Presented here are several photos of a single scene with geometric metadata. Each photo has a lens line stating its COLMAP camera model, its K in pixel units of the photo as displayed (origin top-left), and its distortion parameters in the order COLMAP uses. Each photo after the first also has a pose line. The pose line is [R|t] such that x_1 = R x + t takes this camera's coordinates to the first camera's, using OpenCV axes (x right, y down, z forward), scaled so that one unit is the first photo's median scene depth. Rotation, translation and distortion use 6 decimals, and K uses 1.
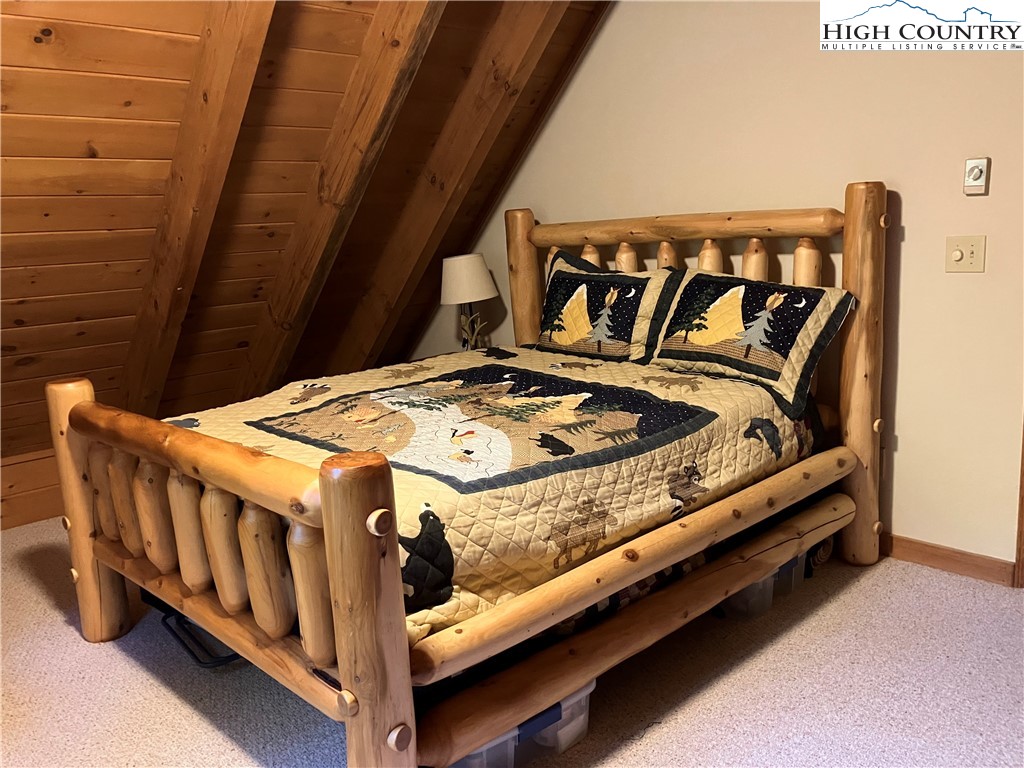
lens RADIAL K [[841.5, 0, 512.0], [0, 841.5, 384.8], [0, 0, 1]] dist [0.004097, -0.002650]
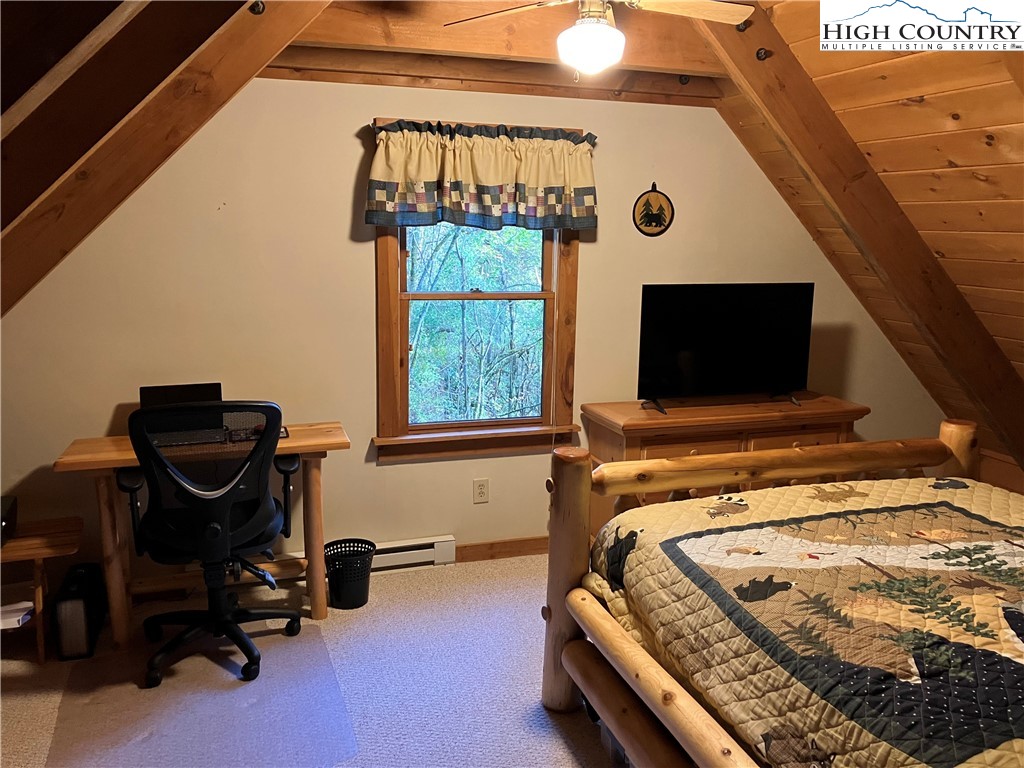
lens RADIAL K [[841.5, 0, 511.6], [0, 841.5, 383.6], [0, 0, 1]] dist [0.004097, -0.002650]
pose [[-0.416496, 0.225778, -0.880656, 0.957903], [-0.158166, 0.935905, 0.314745, -0.402478], [0.895274, 0.270380, -0.354090, 1.044097]]
